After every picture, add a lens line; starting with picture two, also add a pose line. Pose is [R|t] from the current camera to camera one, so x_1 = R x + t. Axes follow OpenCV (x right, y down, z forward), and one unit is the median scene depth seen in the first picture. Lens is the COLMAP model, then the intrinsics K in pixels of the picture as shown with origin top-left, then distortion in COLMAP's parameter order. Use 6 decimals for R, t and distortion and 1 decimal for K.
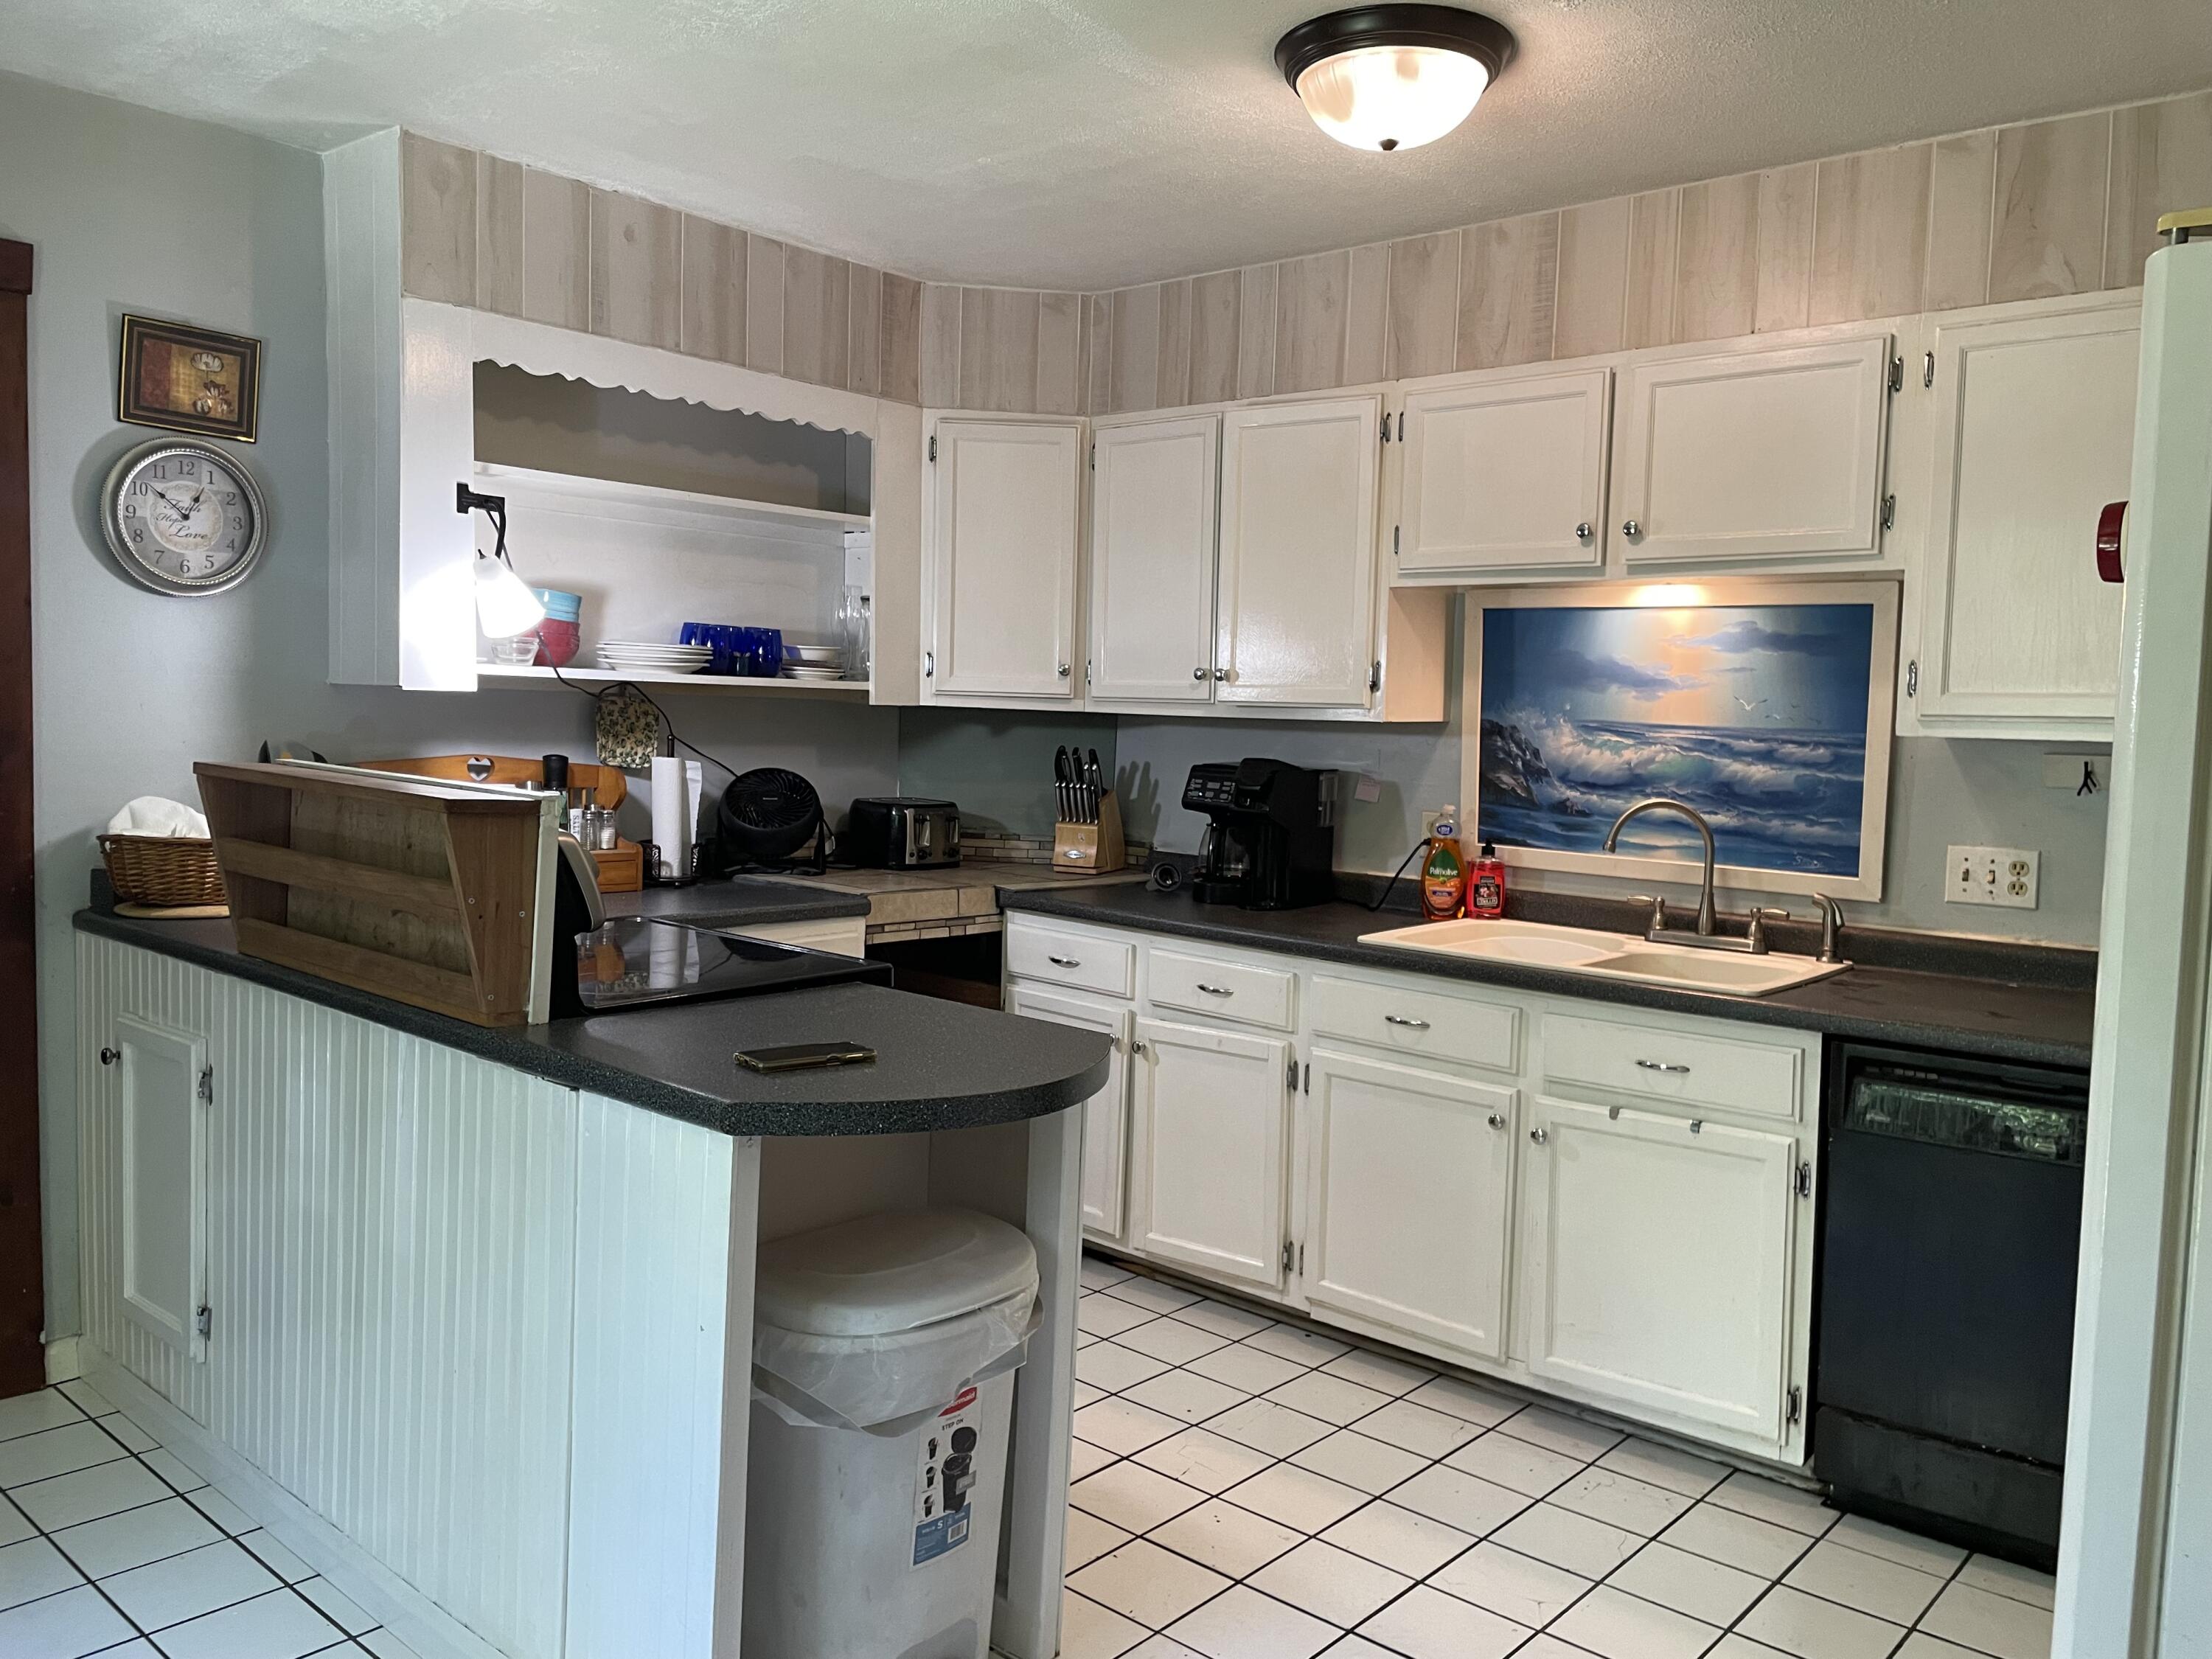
lens RADIAL K [[1689.9, 0, 1095.2], [0, 1689.9, 825.8], [0, 0, 1]] dist [0.048646, -0.045673]
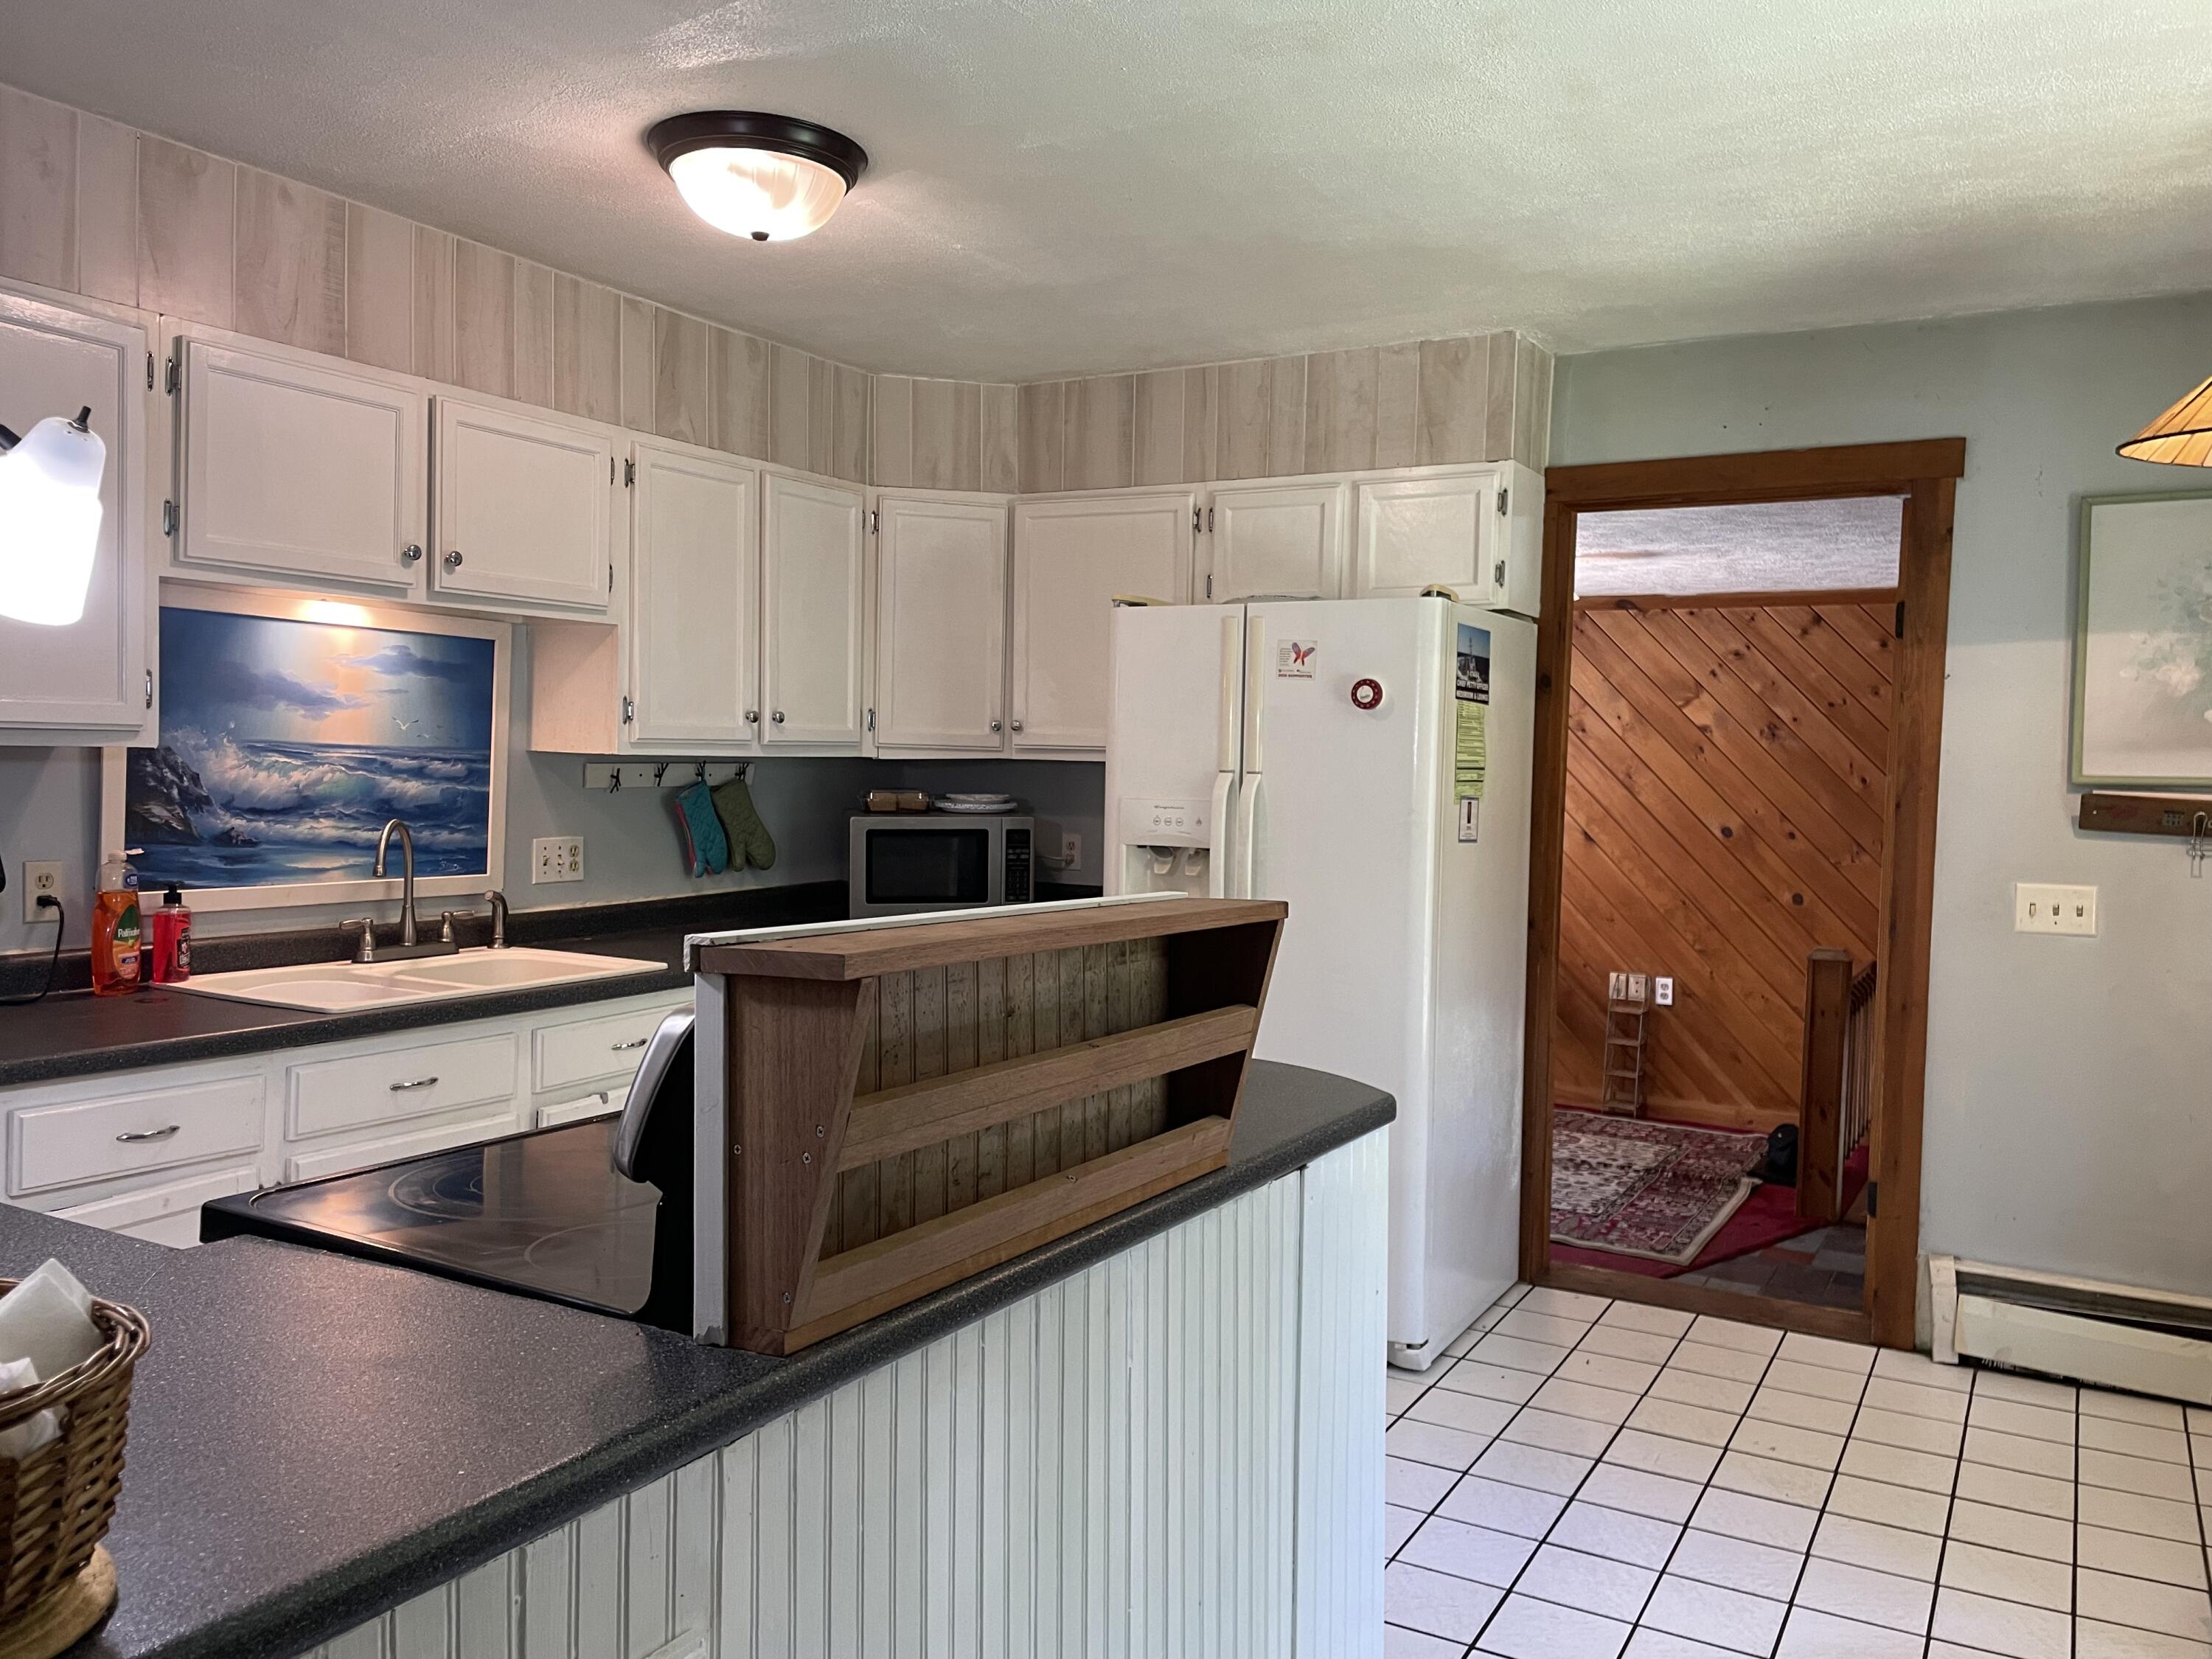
lens RADIAL K [[1689.9, 0, 1087.3], [0, 1689.9, 817.5], [0, 0, 1]] dist [0.048646, -0.045673]
pose [[-0.195573, -0.068224, 0.978313, -0.692138], [0.041627, 0.996101, 0.077786, -0.073292], [-0.979805, 0.055937, -0.191971, 0.739032]]
